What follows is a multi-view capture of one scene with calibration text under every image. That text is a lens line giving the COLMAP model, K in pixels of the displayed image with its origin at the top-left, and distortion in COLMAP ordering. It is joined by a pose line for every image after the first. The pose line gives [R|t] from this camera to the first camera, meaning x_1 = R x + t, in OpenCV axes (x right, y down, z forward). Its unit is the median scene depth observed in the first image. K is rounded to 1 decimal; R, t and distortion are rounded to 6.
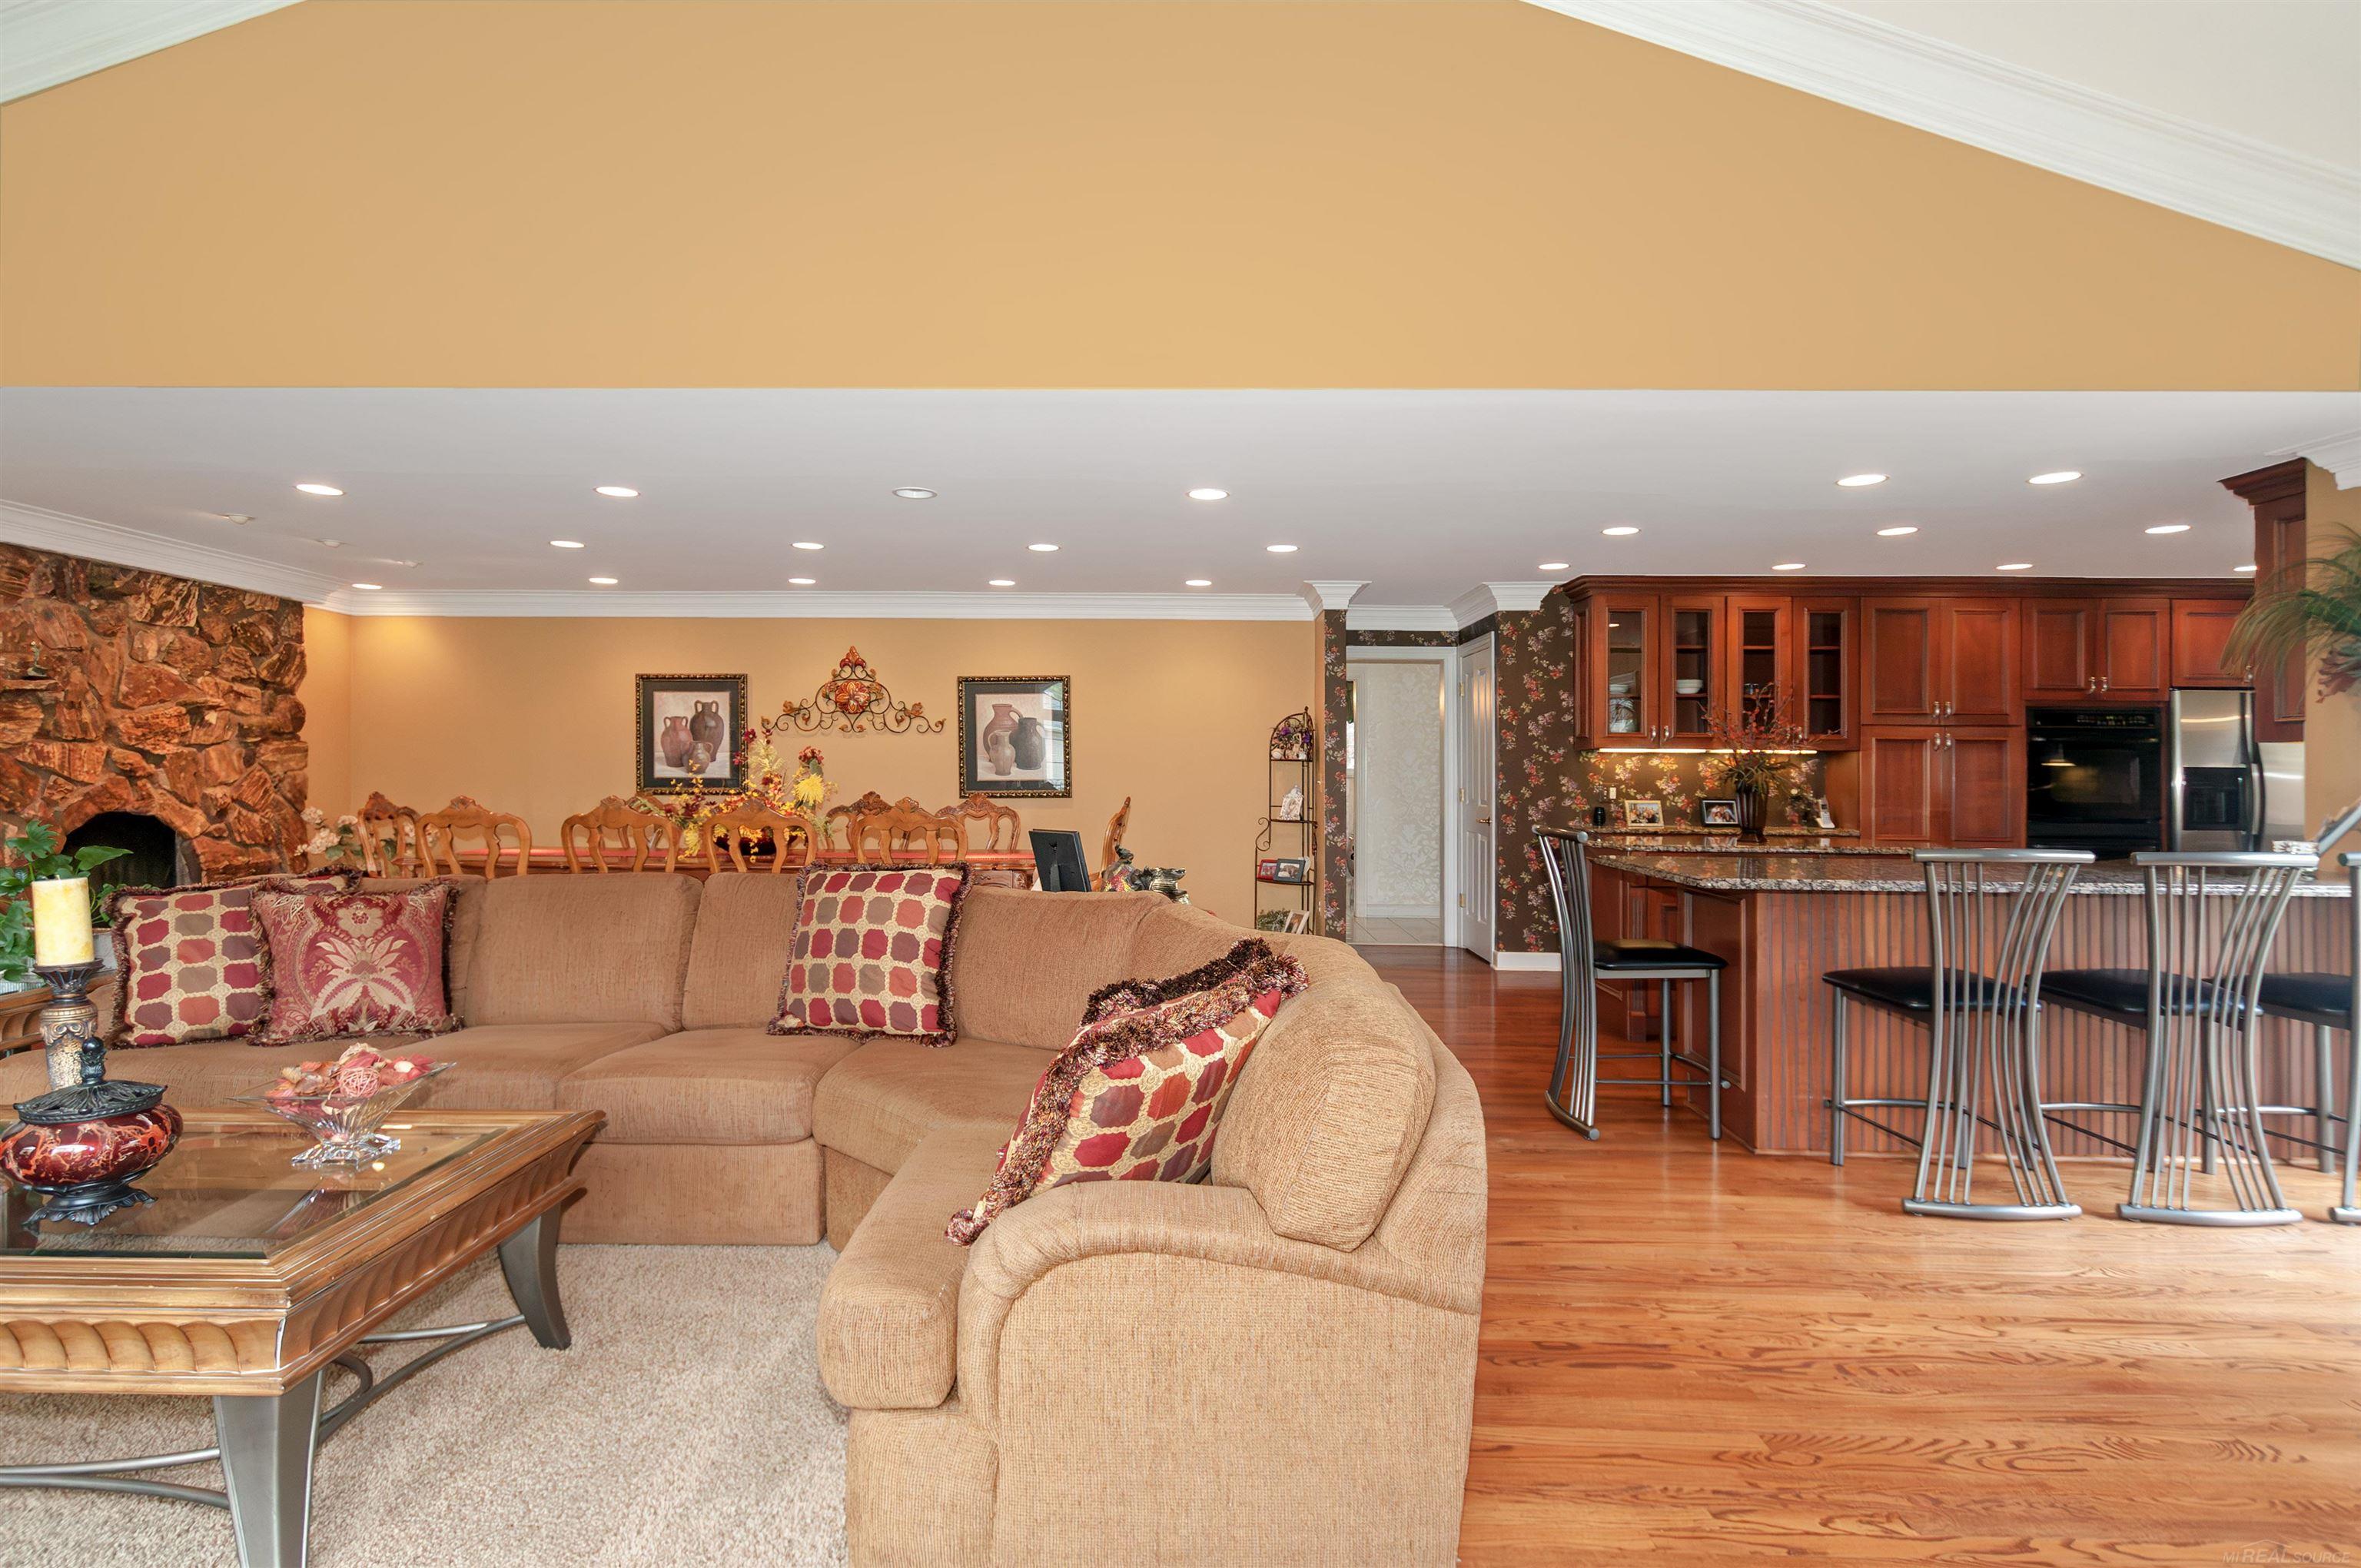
lens RADIAL K [[1186.1, 0, 1180.5], [0, 1186.1, 784.0], [0, 0, 1]] dist [0.002720, 0.000503]
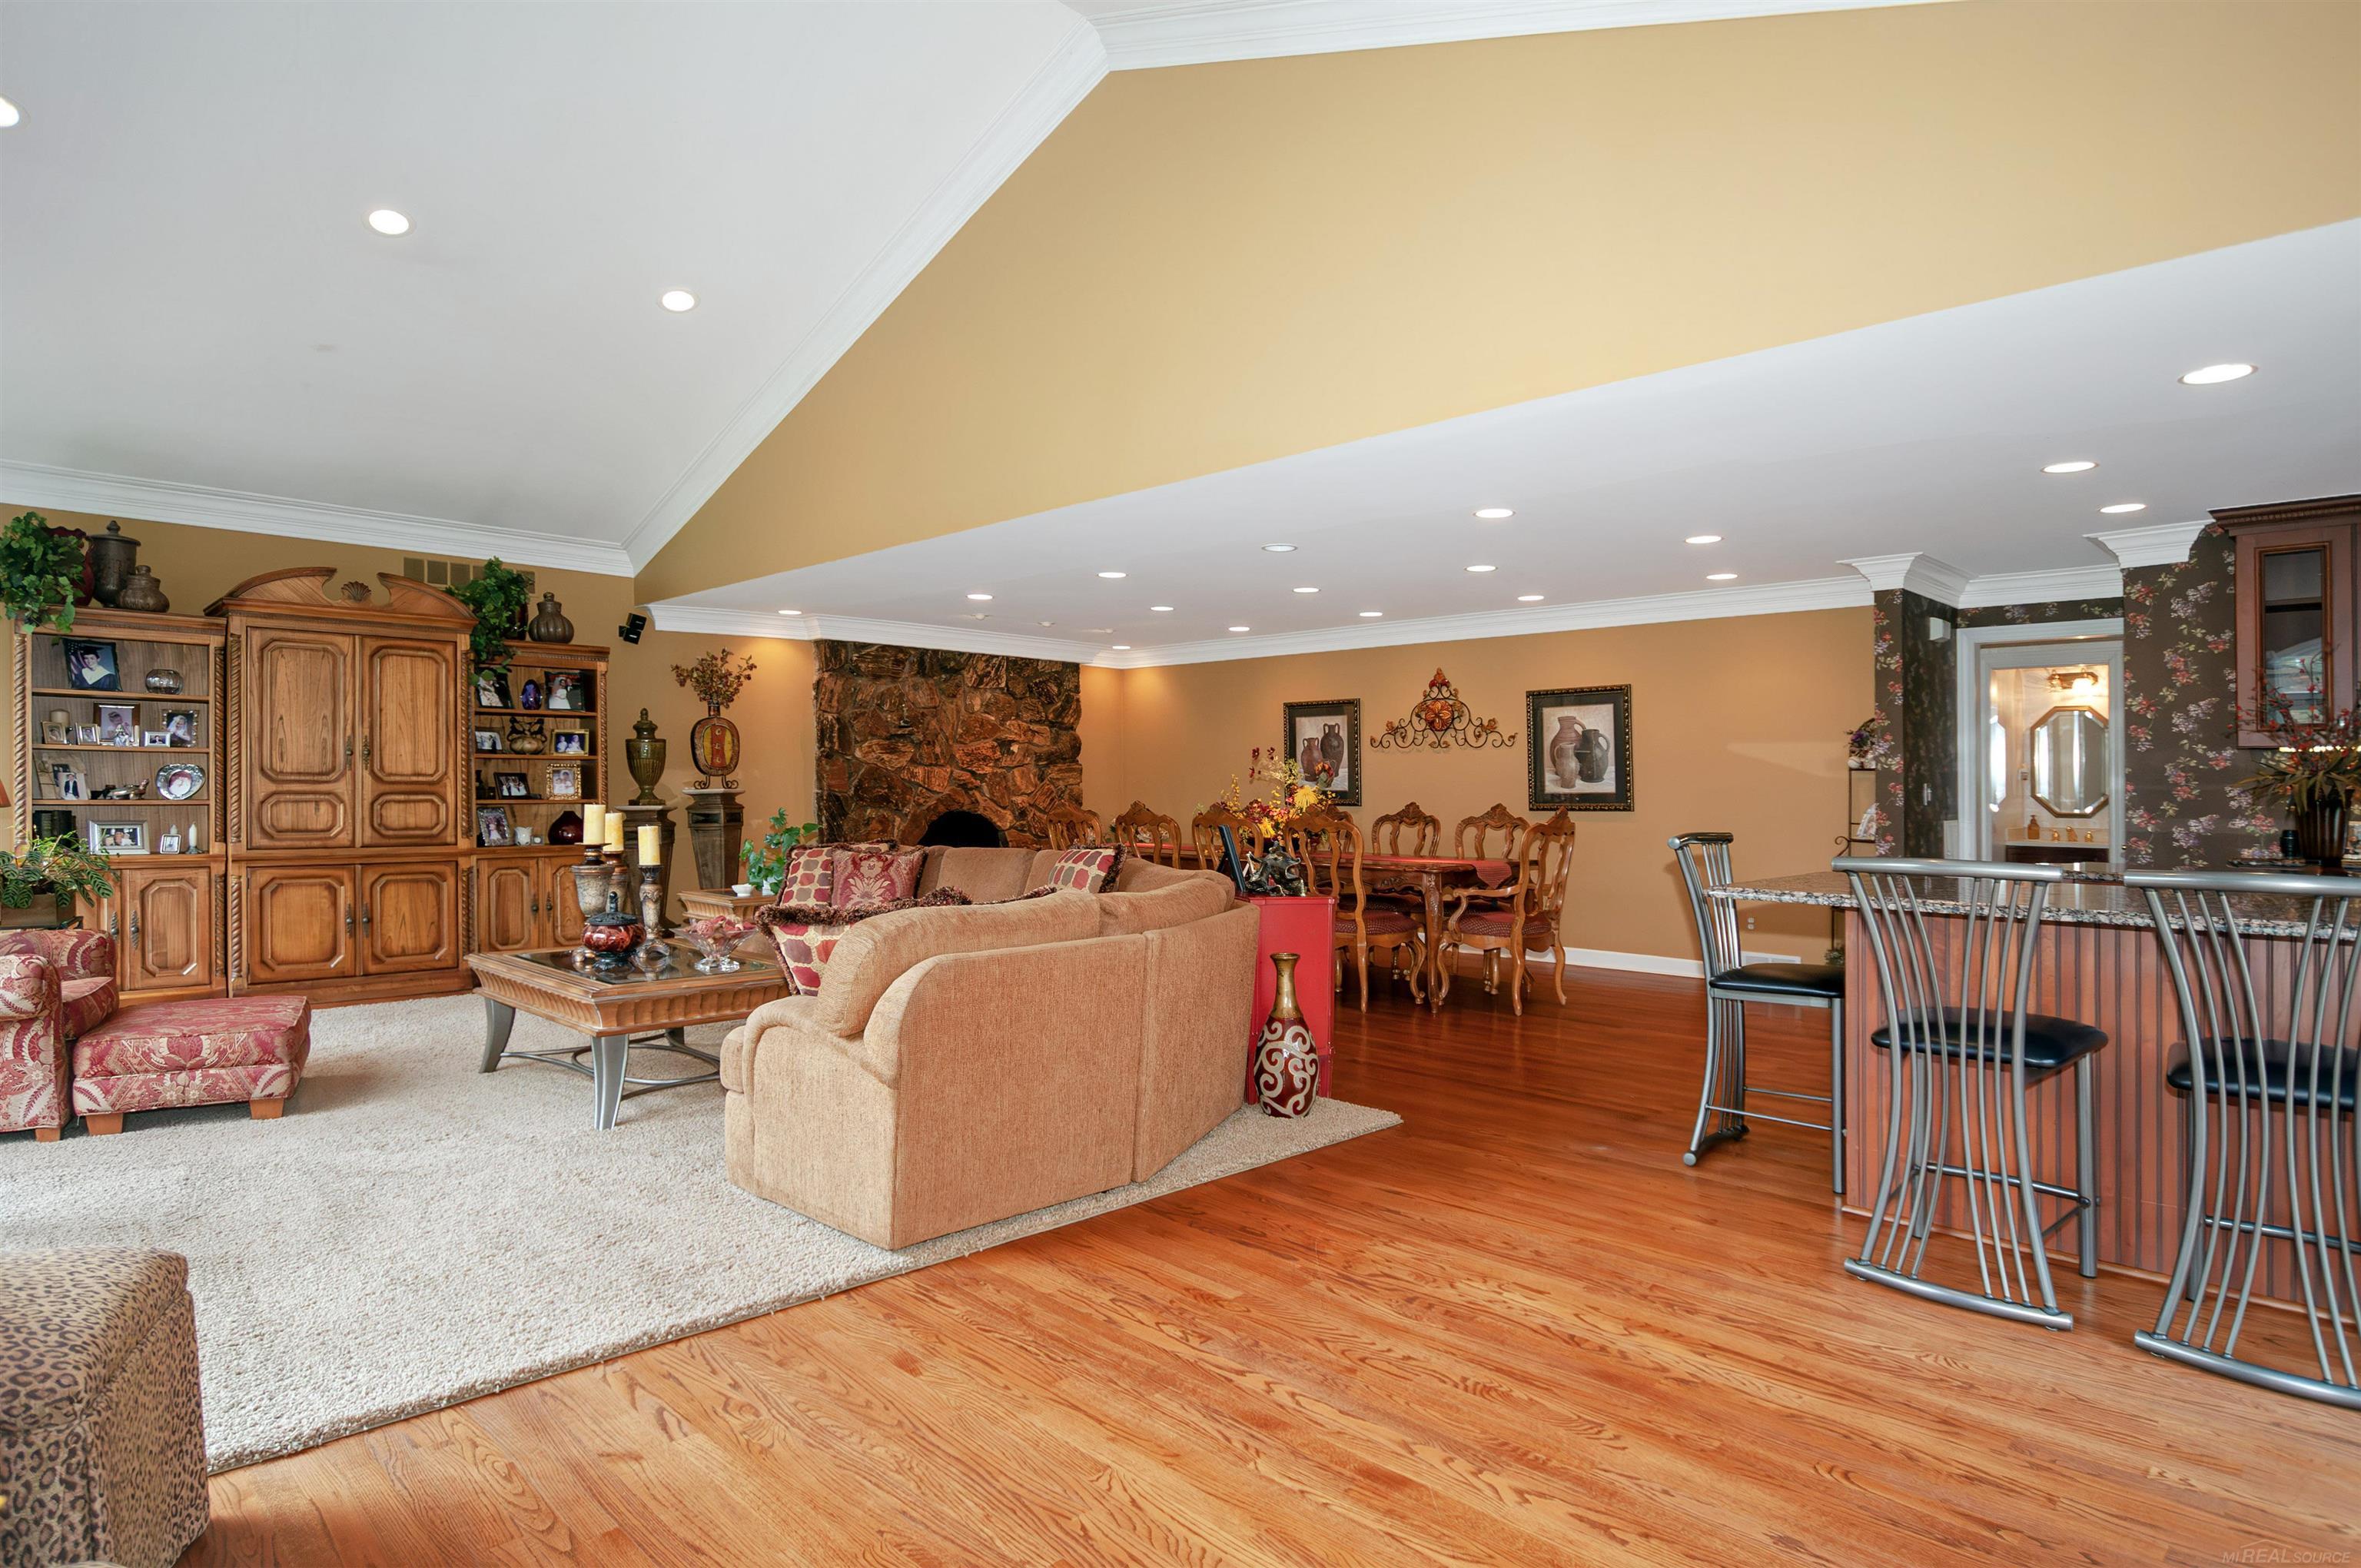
lens RADIAL K [[1309.7, 0, 1180.5], [0, 1309.7, 784.0], [0, 0, 1]] dist [-0.015442, -0.000026]
pose [[0.718975, -0.004085, -0.695024, 0.417905], [-0.007742, 0.999874, -0.013885, 0.008110], [0.694993, 0.015364, 0.718852, -0.015249]]
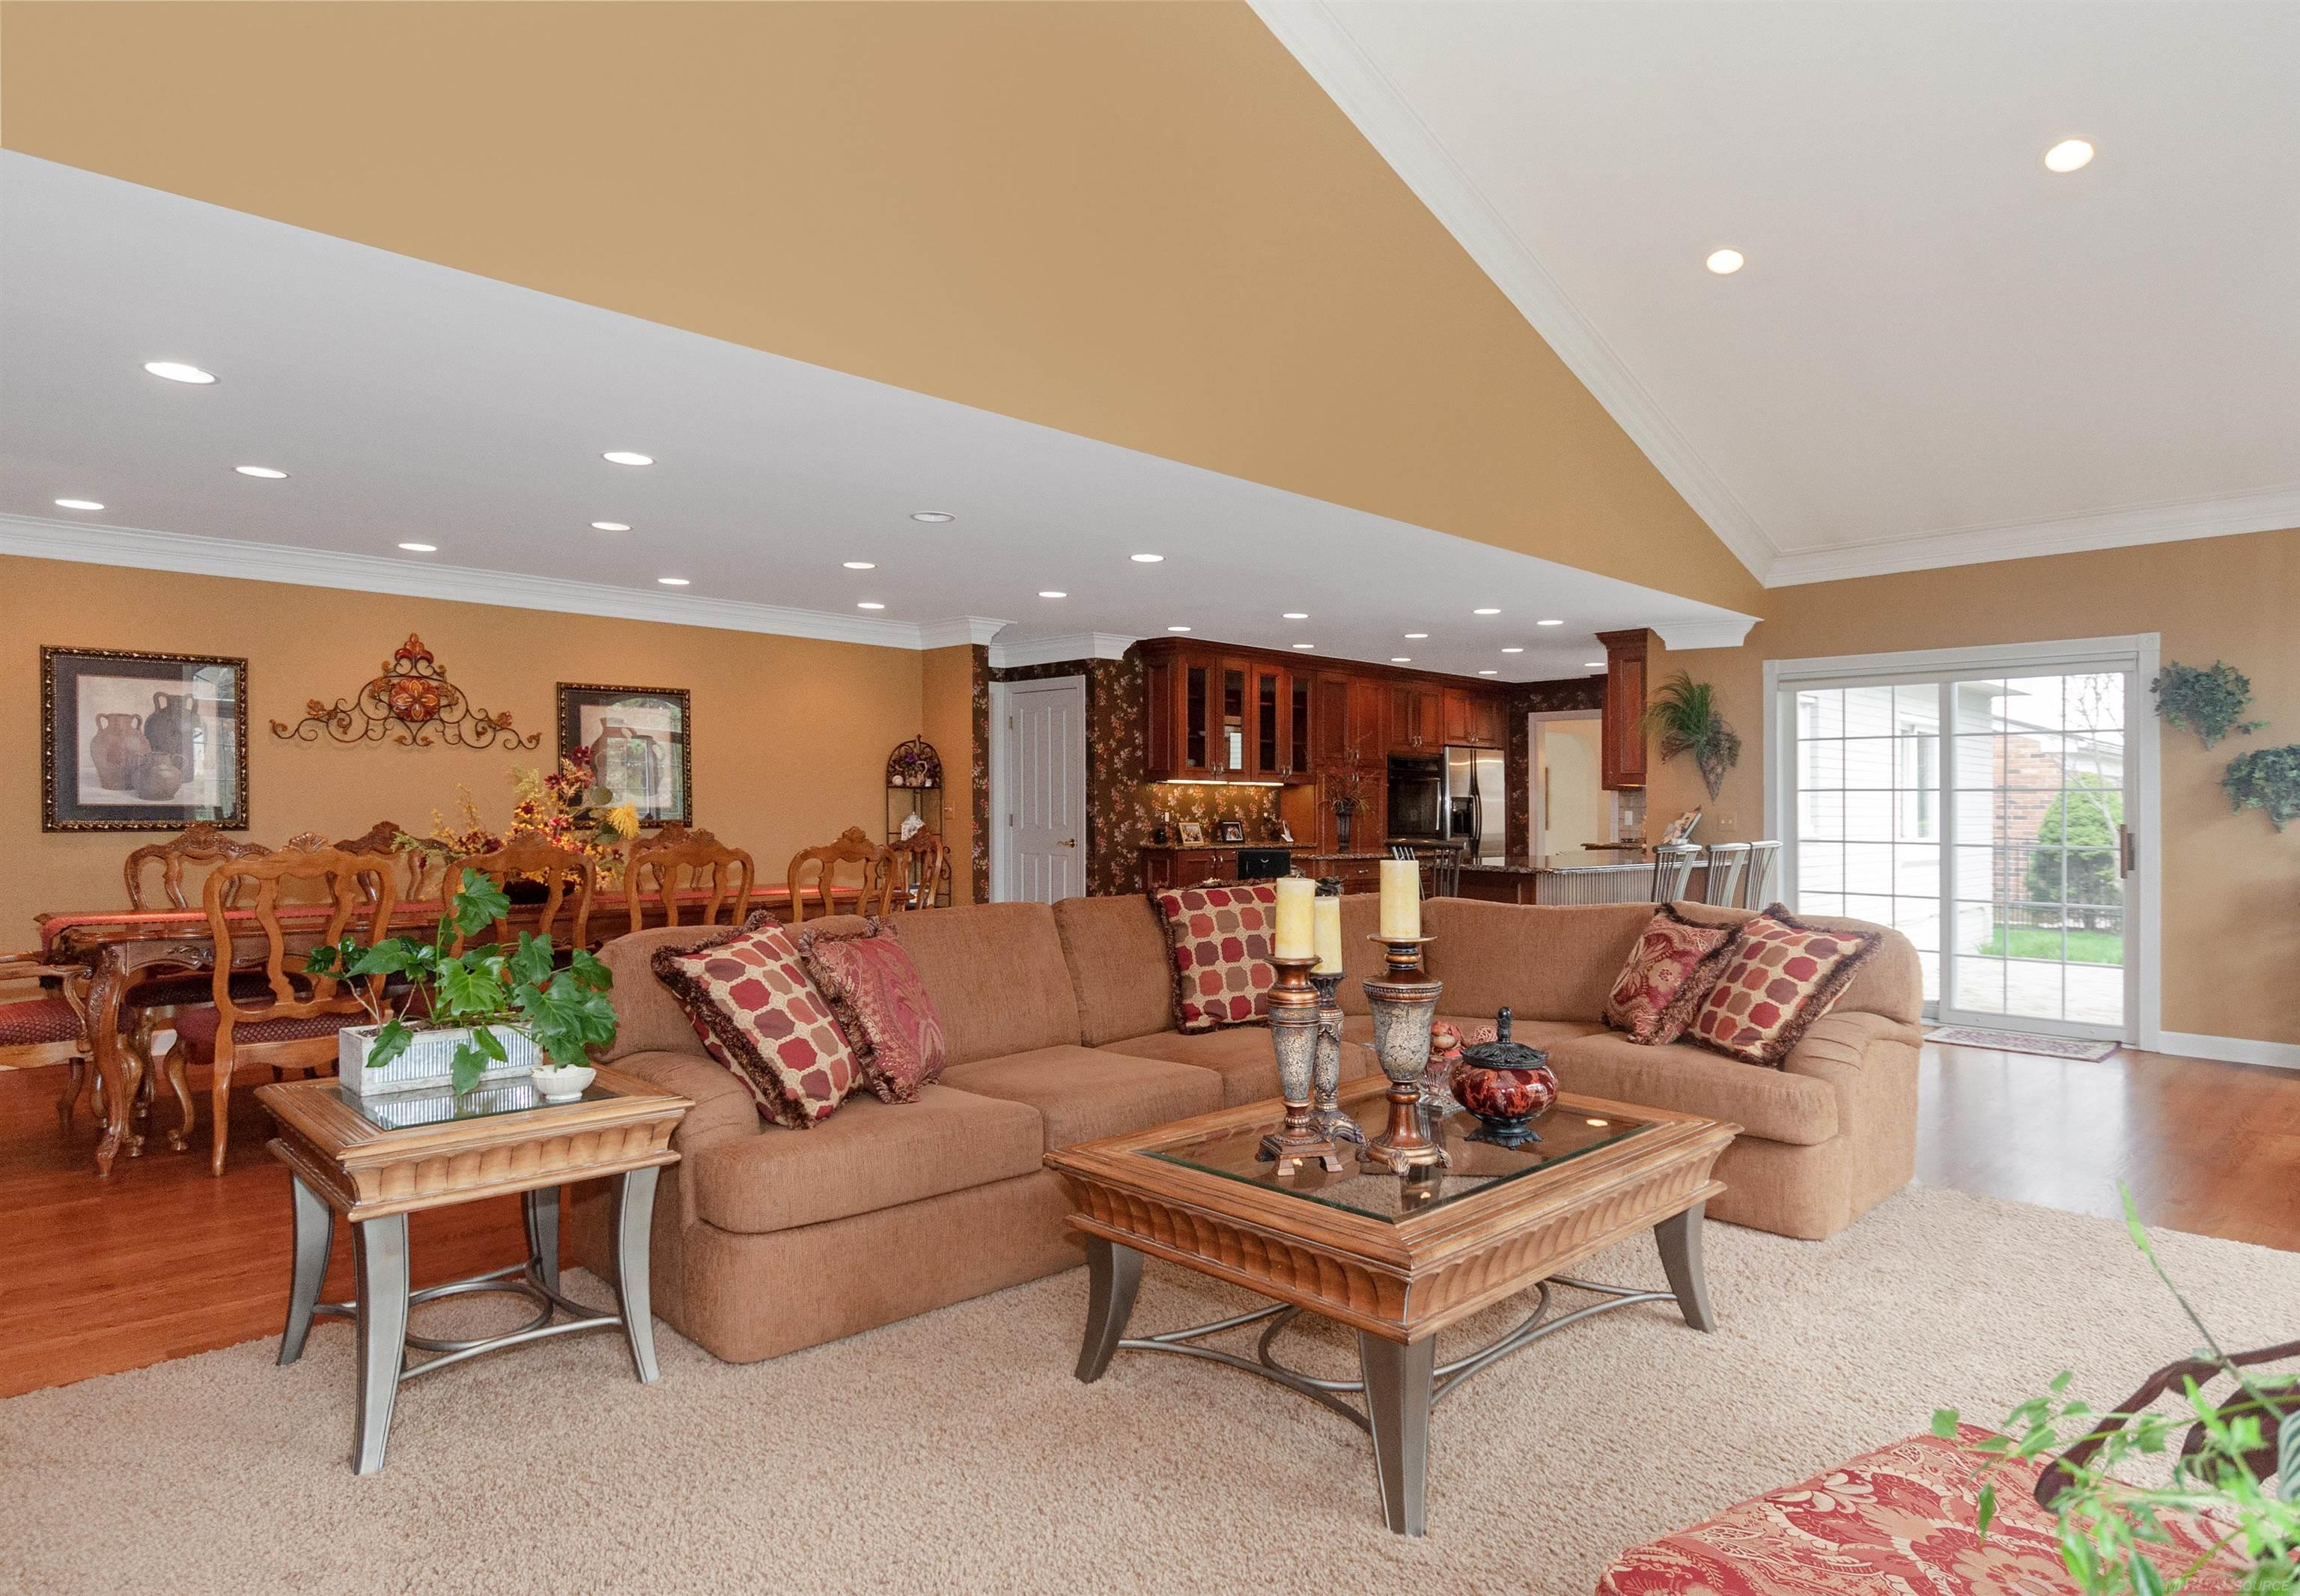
lens RADIAL K [[1357.9, 0, 1165.0], [0, 1357.9, 802.2], [0, 0, 1]] dist [0.021908, -0.000151]
pose [[0.697461, -0.000941, 0.716622, -0.629279], [0.001538, 0.999999, -0.000184, -0.007136], [-0.716621, 0.001230, 0.697462, 0.043762]]
